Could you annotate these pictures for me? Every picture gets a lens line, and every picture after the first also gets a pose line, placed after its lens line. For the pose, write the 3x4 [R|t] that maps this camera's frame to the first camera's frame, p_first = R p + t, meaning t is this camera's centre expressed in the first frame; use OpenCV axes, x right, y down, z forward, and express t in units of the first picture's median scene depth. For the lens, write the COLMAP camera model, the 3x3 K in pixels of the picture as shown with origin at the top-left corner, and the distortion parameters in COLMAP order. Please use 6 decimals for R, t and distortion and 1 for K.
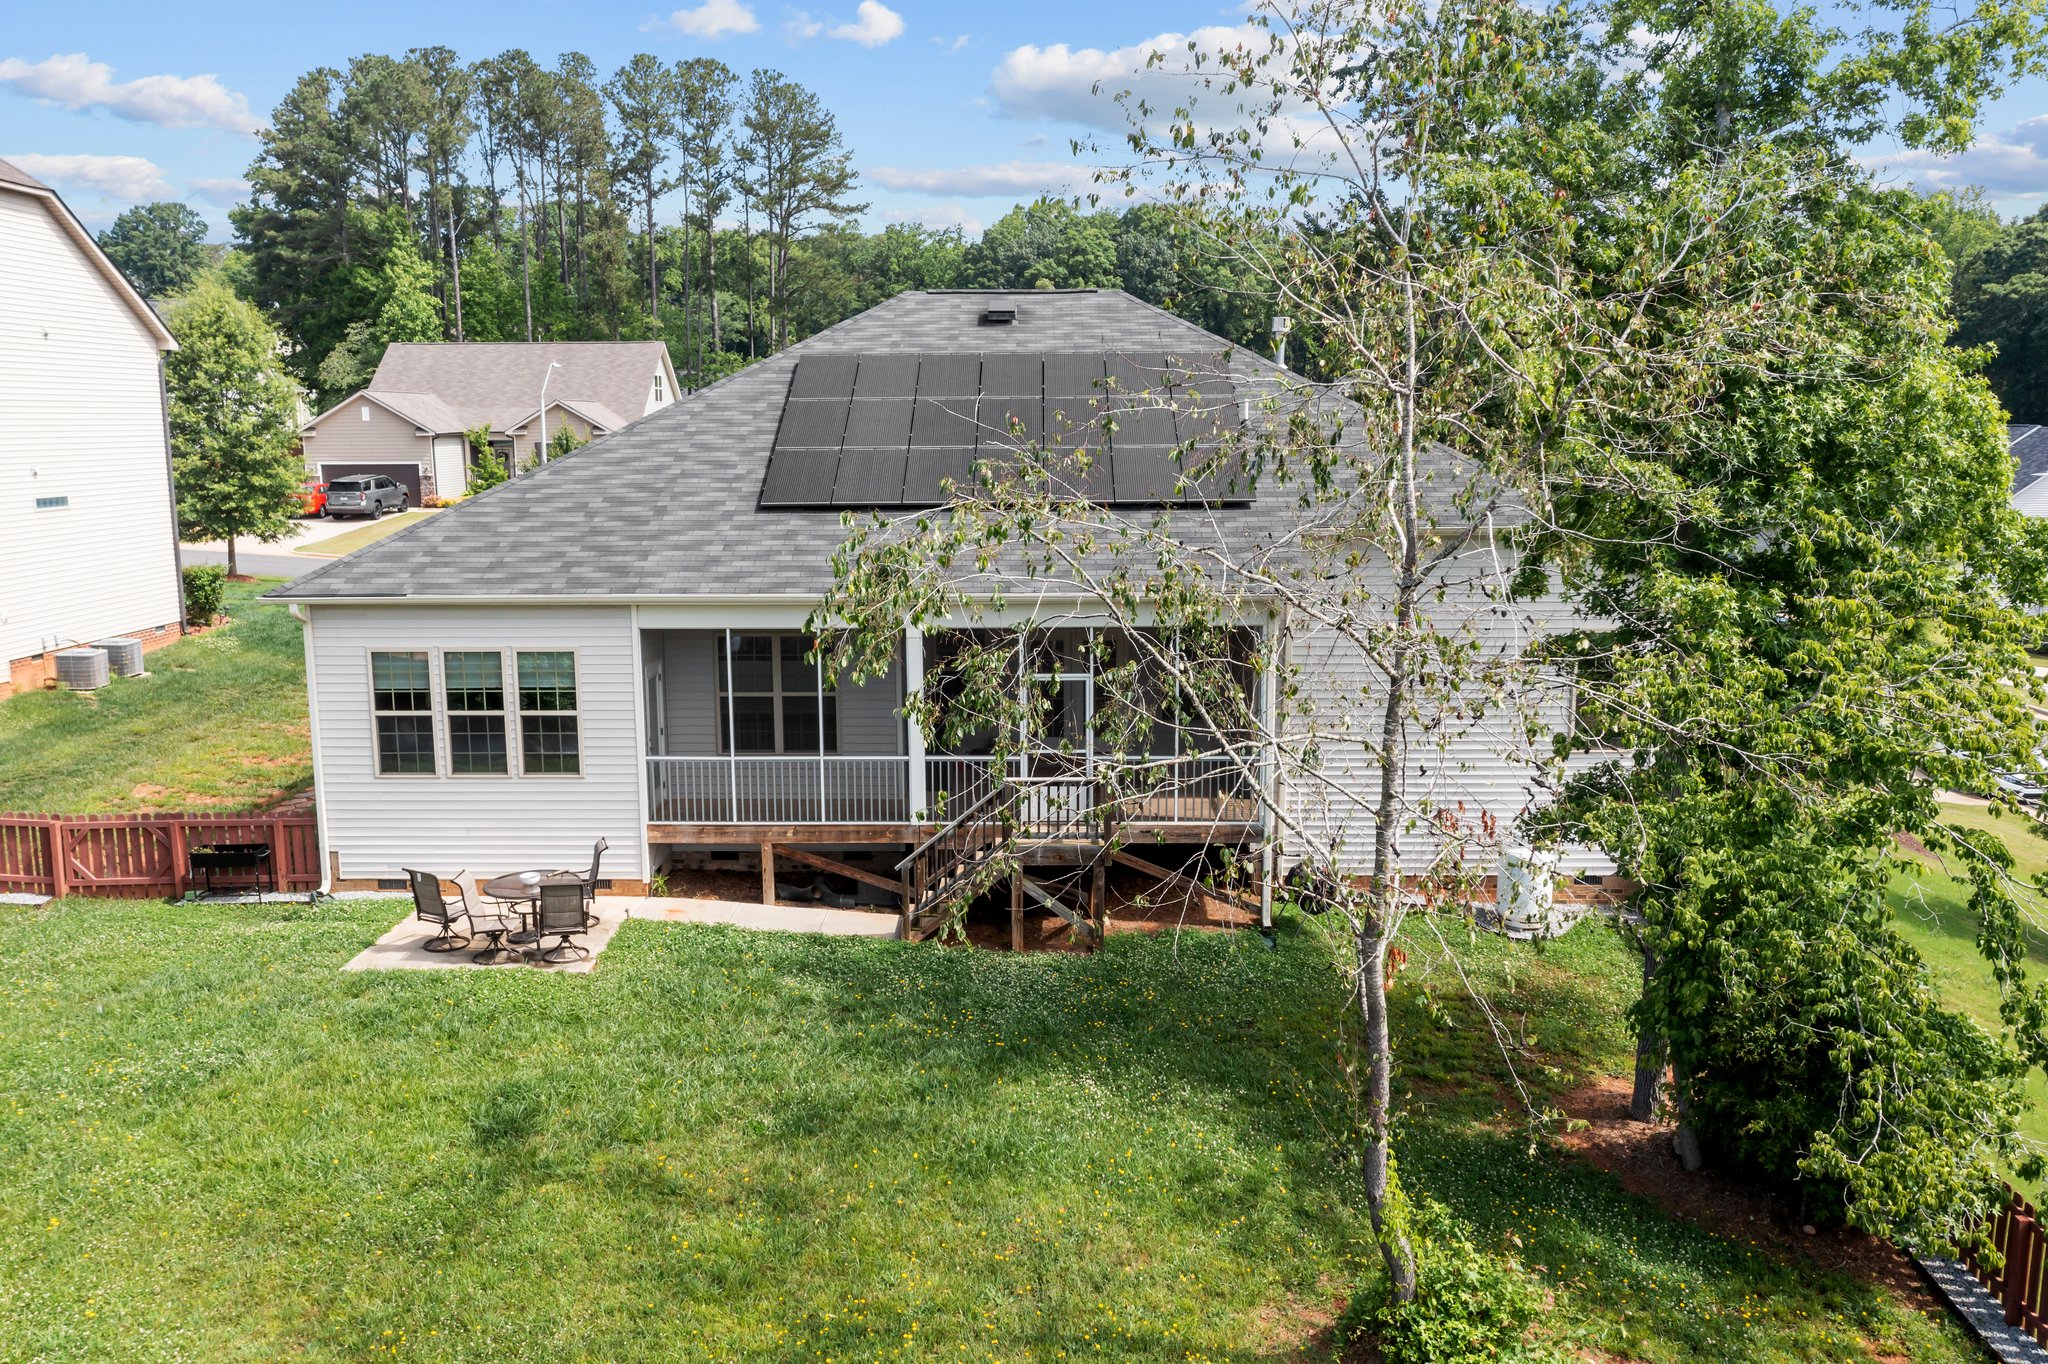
lens RADIAL K [[1631.6, 0, 1016.3], [0, 1631.6, 688.0], [0, 0, 1]] dist [0.002111, 0.011305]
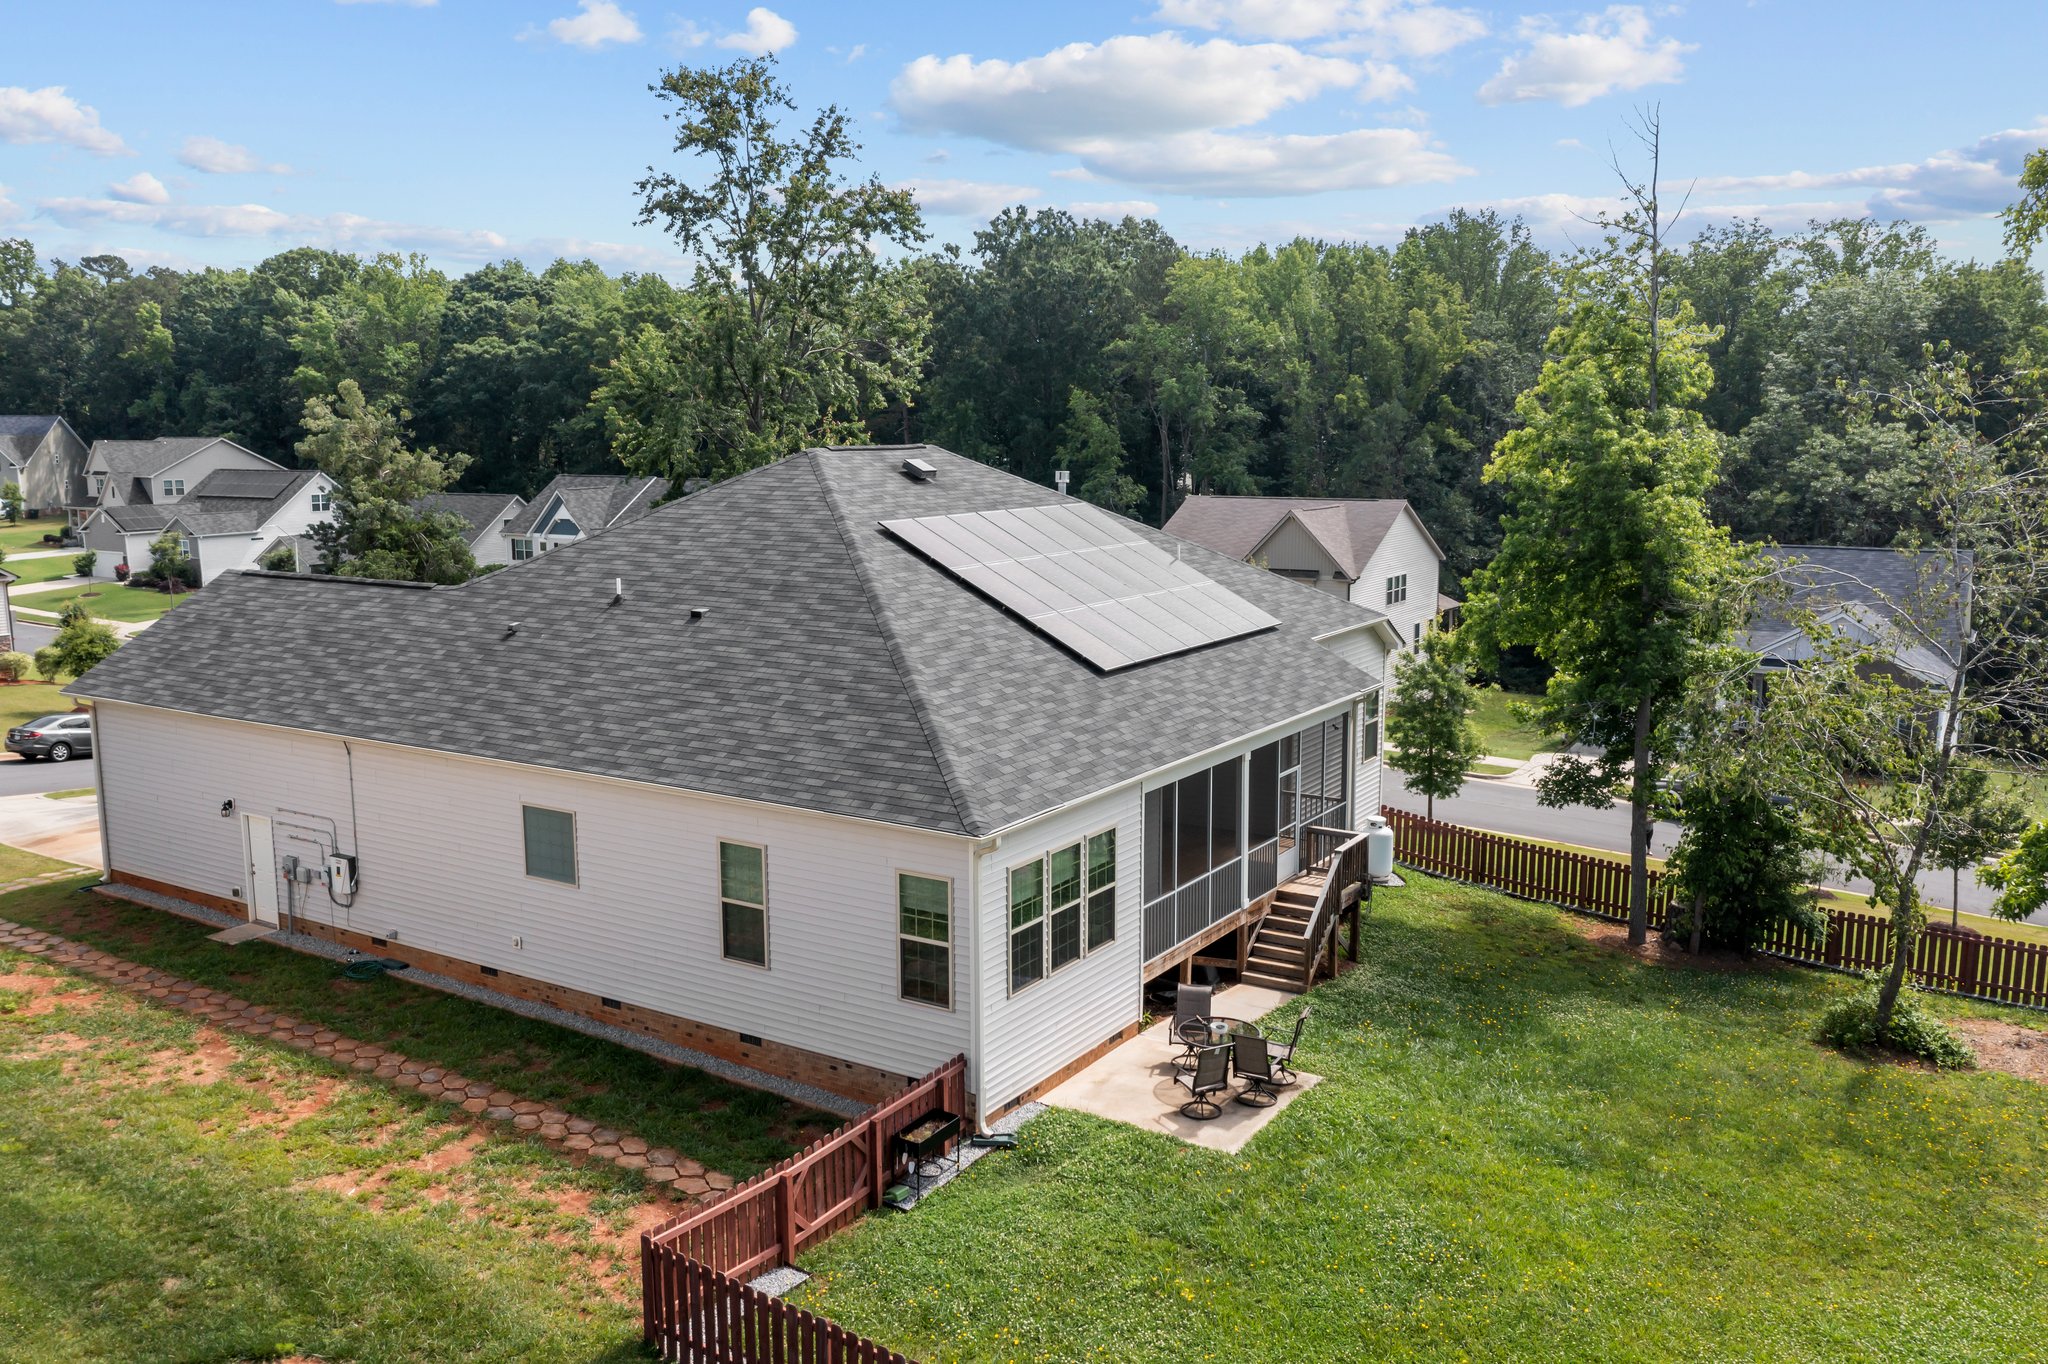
lens RADIAL K [[1631.6, 0, 1019.6], [0, 1631.6, 676.5], [0, 0, 1]] dist [0.002111, 0.011305]
pose [[0.528451, -0.129497, 0.839029, -1.187254], [0.143940, 0.987656, 0.061777, -0.194494], [-0.836672, 0.088123, 0.540568, 0.457955]]
